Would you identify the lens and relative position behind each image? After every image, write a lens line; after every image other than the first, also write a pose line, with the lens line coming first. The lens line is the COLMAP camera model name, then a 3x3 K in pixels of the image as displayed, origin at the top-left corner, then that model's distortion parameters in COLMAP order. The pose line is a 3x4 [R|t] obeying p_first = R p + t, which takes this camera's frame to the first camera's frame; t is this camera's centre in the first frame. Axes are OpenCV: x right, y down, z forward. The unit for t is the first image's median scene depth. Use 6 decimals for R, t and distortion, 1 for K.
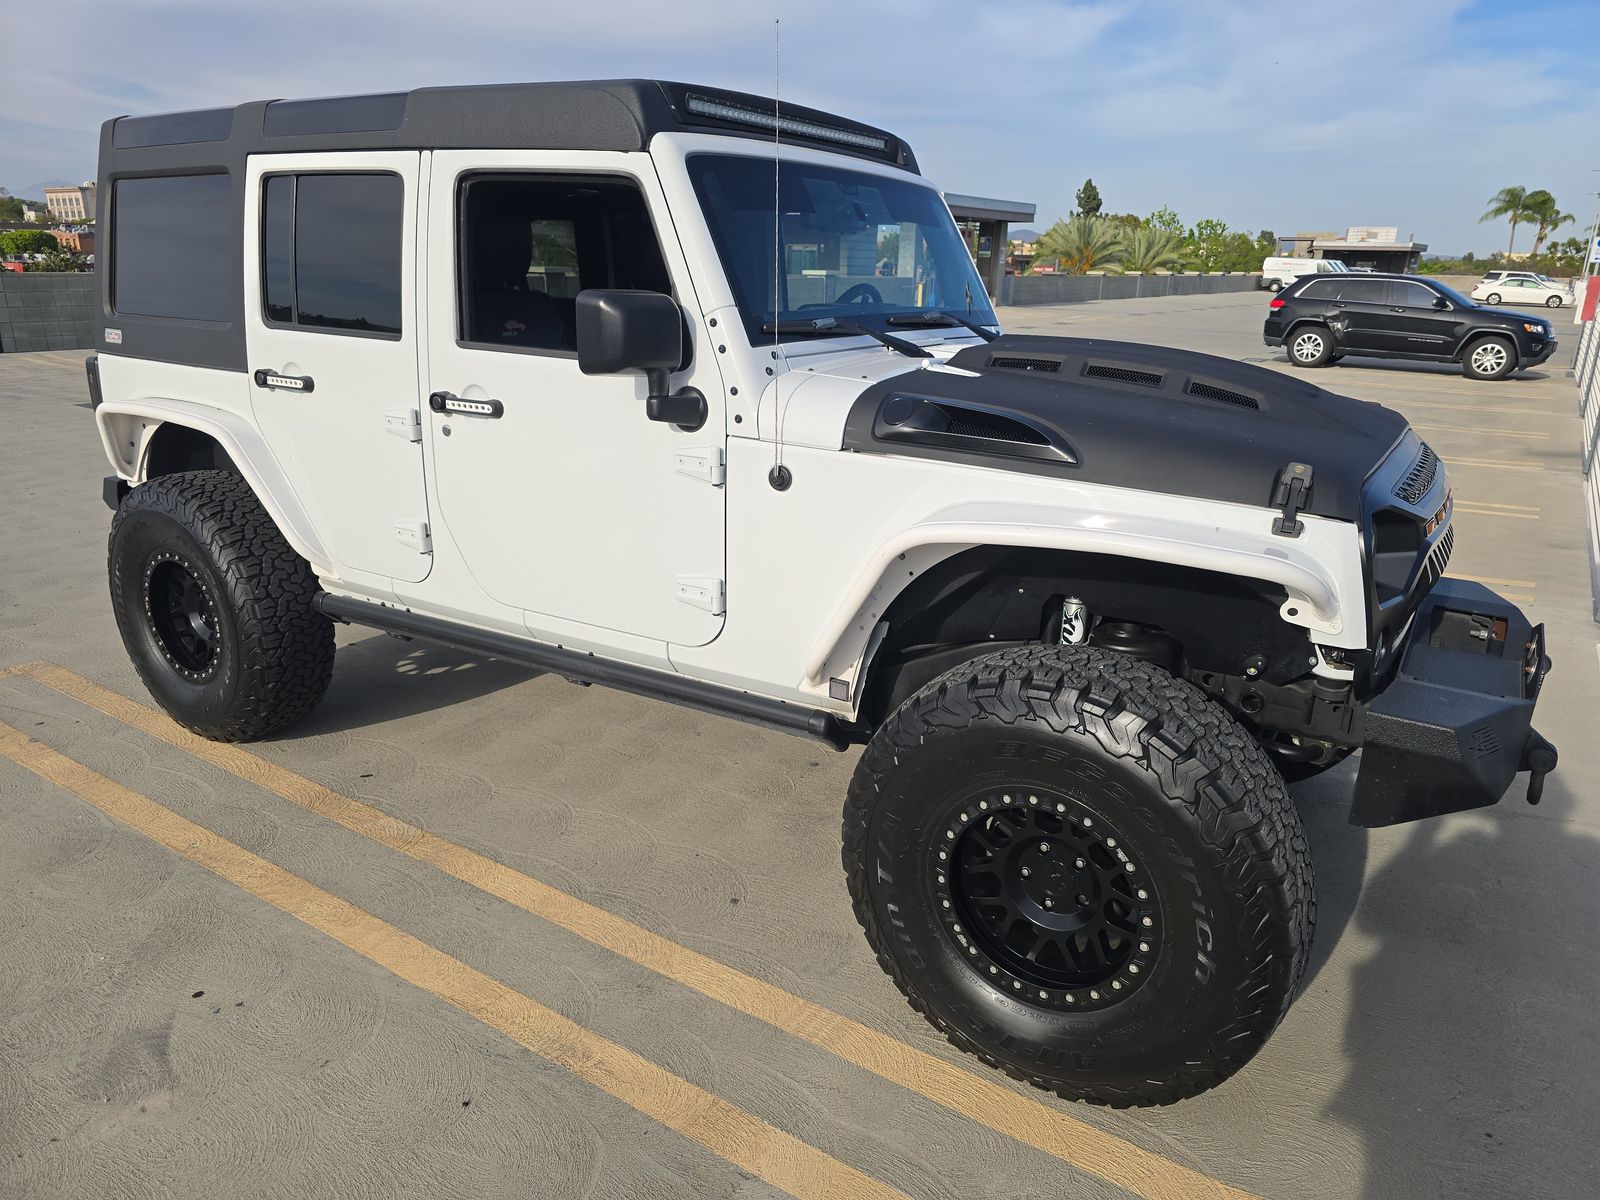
lens RADIAL K [[1098.4, 0, 800.0], [0, 1098.4, 600.0], [0, 0, 1]] dist [0.005063, -0.000943]
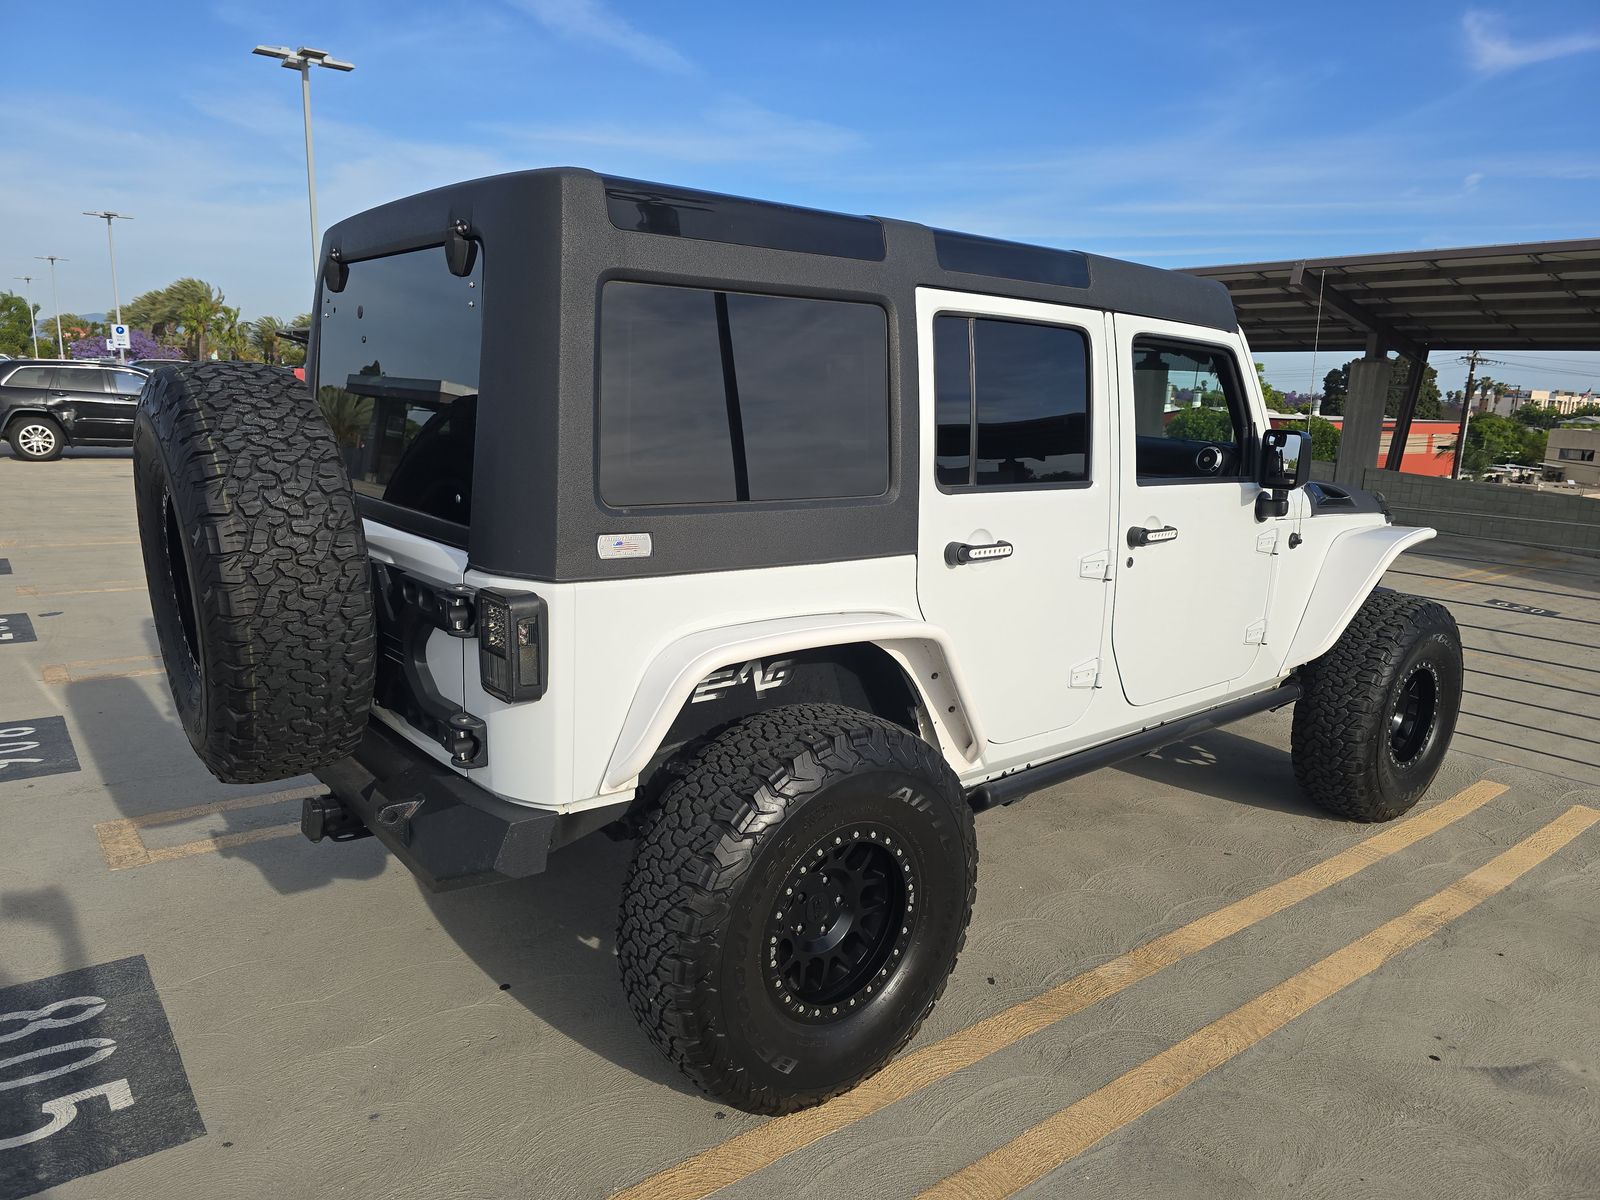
lens RADIAL K [[1081.3, 0, 800.4], [0, 1081.3, 581.8], [0, 0, 1]] dist [-0.003941, -0.006045]
pose [[0.332336, -0.181400, 0.925552, -1.343655], [0.254065, 0.962273, 0.097370, -0.305317], [-0.908297, 0.202791, 0.365885, 0.859604]]
